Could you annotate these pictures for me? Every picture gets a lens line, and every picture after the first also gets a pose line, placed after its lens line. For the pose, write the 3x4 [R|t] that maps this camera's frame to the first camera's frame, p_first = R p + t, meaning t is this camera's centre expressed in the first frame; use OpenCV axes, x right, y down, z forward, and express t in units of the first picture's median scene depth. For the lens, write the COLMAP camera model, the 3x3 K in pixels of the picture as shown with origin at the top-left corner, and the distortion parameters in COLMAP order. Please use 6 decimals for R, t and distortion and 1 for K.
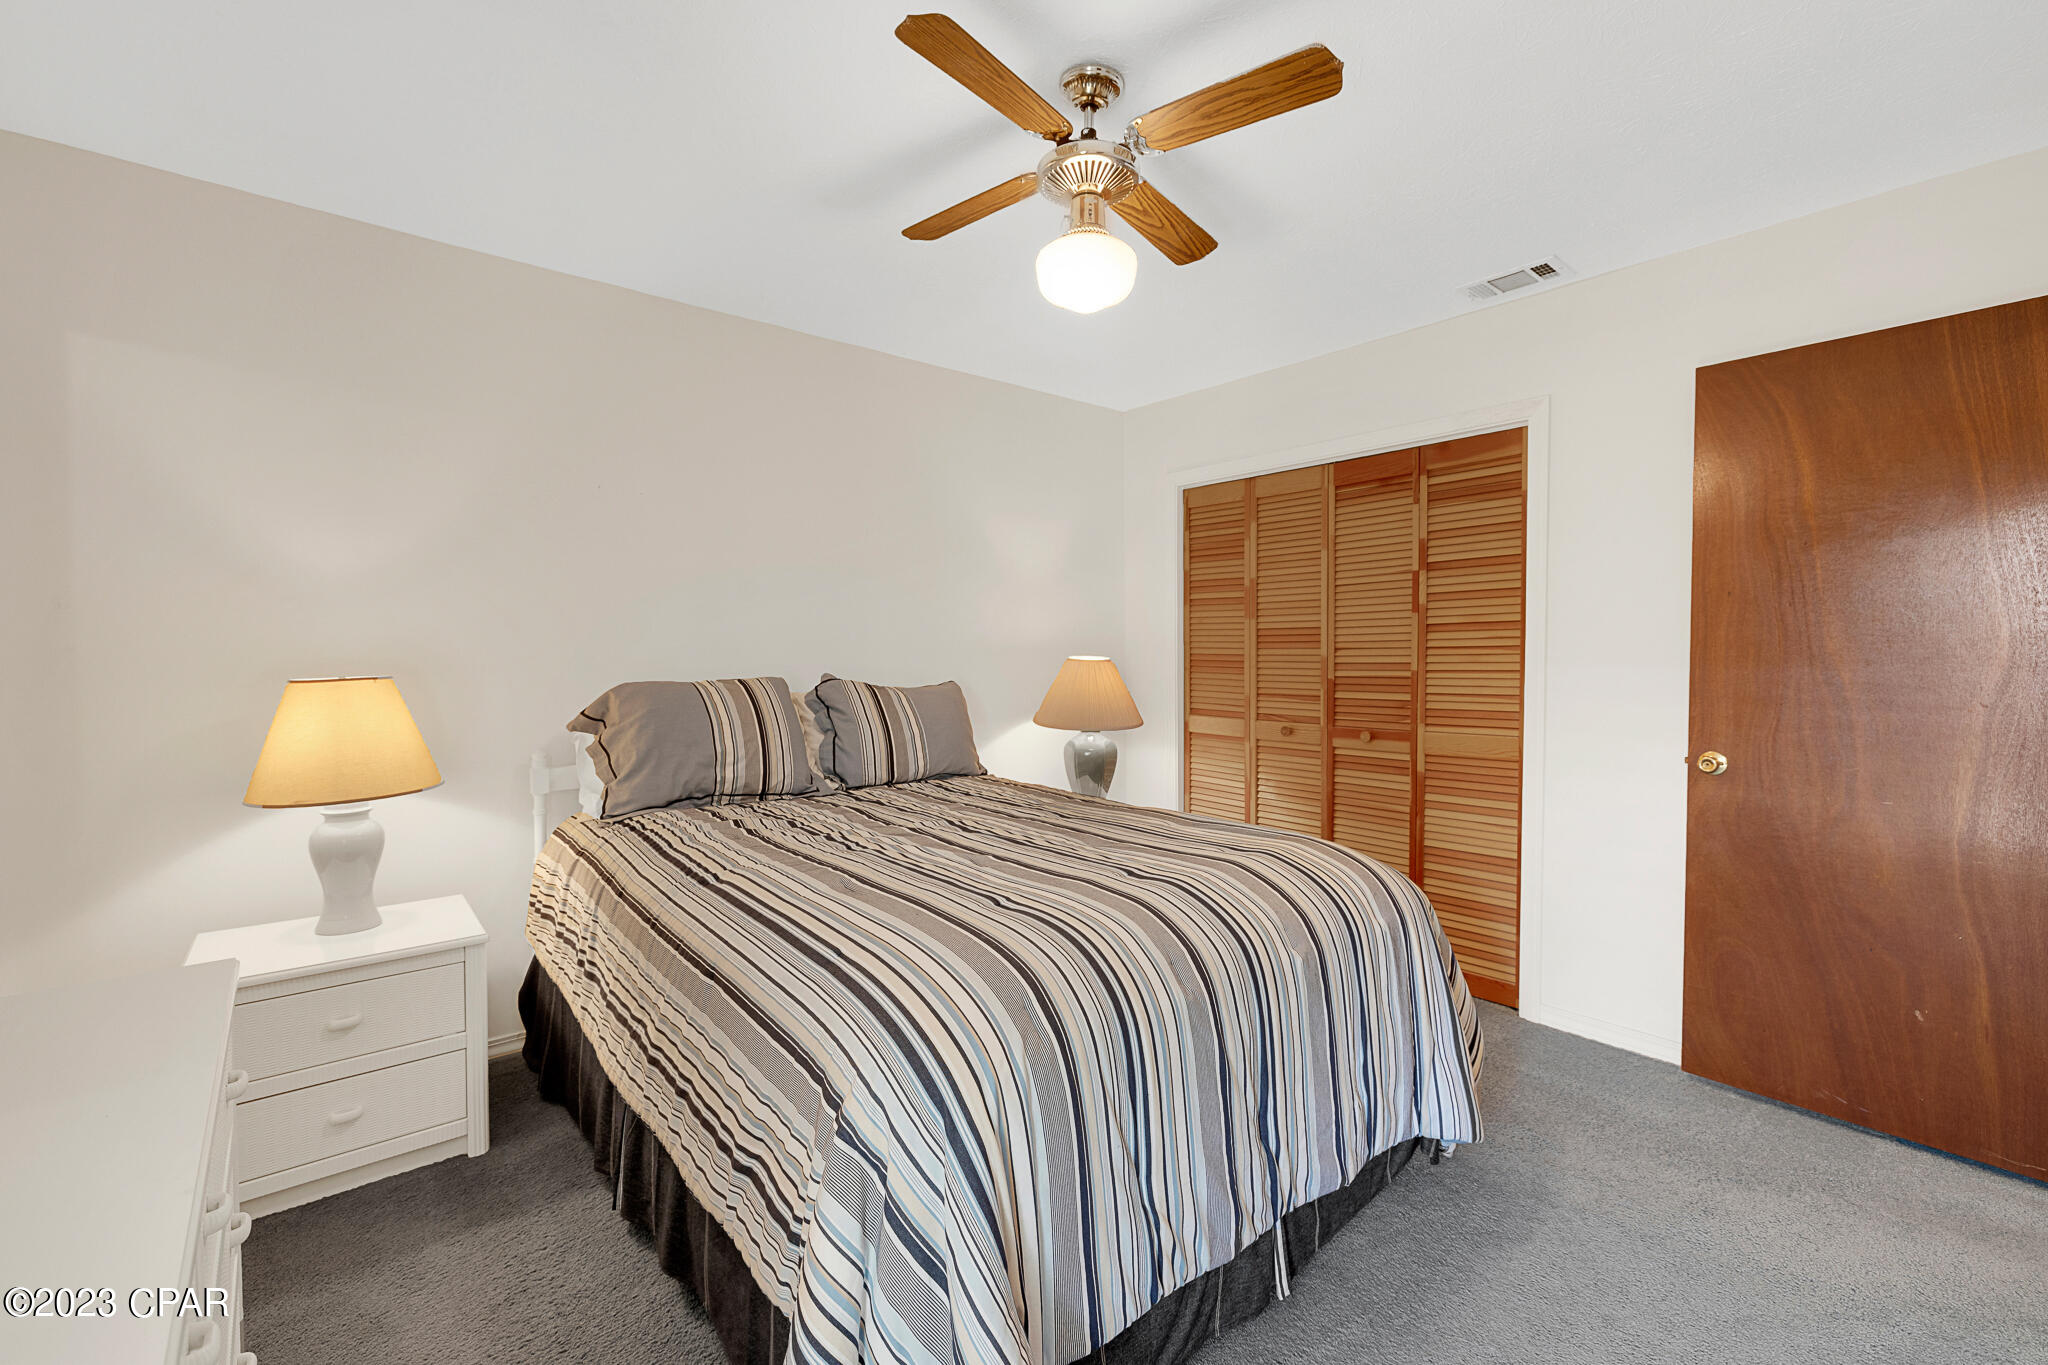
lens RADIAL K [[871.7, 0, 1014.5], [0, 871.7, 683.8], [0, 0, 1]] dist [-0.000732, -0.000424]
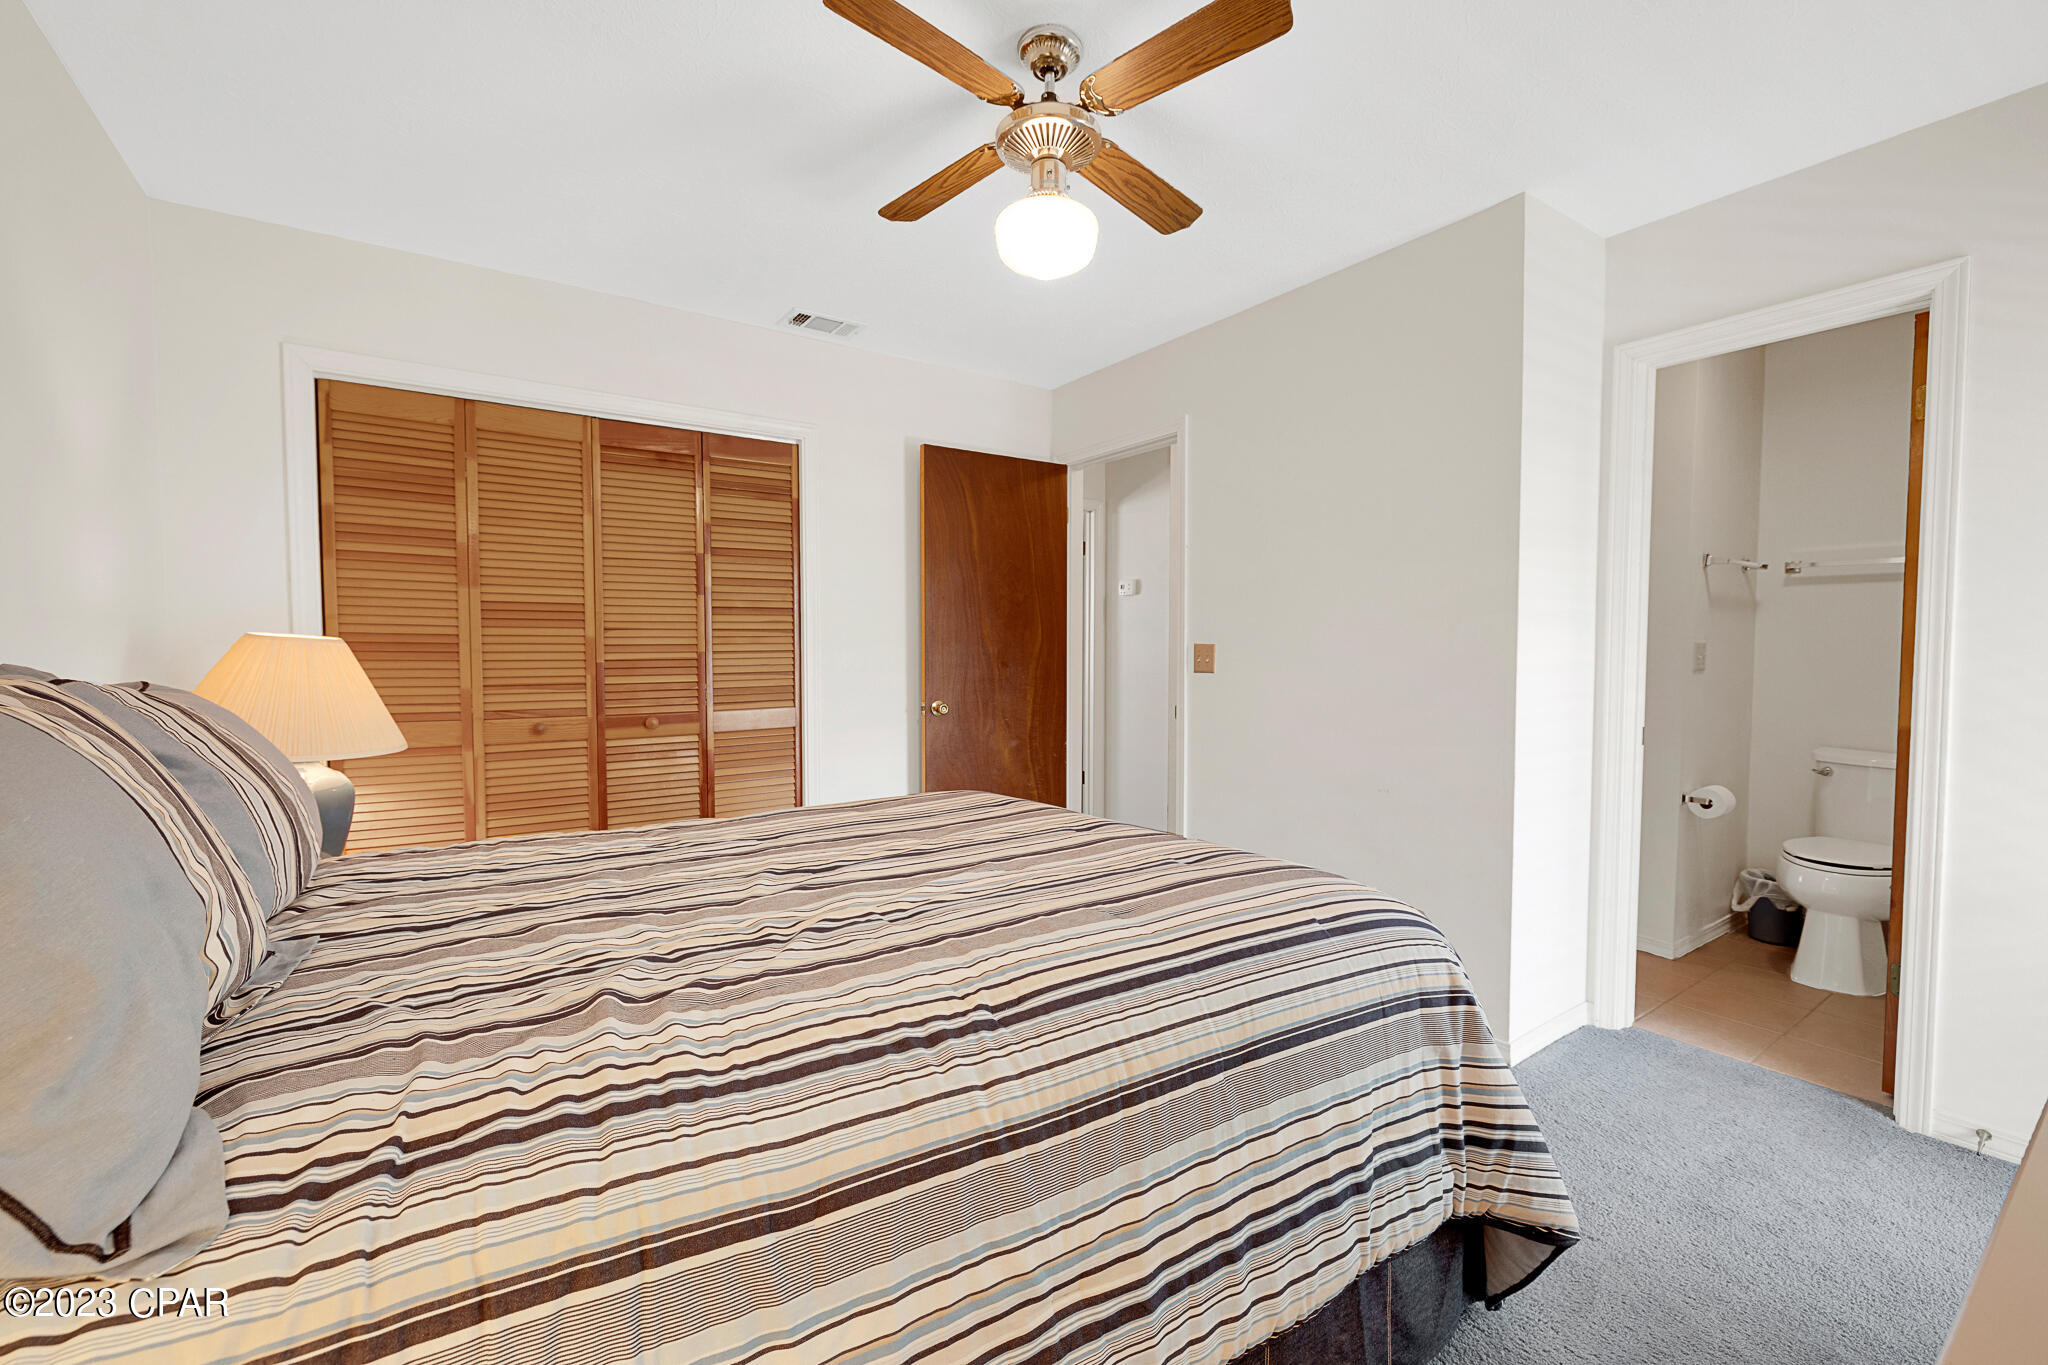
lens RADIAL K [[871.7, 0, 1014.5], [0, 871.7, 683.8], [0, 0, 1]] dist [-0.000732, -0.000424]
pose [[0.069555, -0.040791, 0.996744, -0.495629], [0.037167, 0.998576, 0.038272, -0.002914], [-0.996885, 0.034384, 0.070972, 0.527331]]
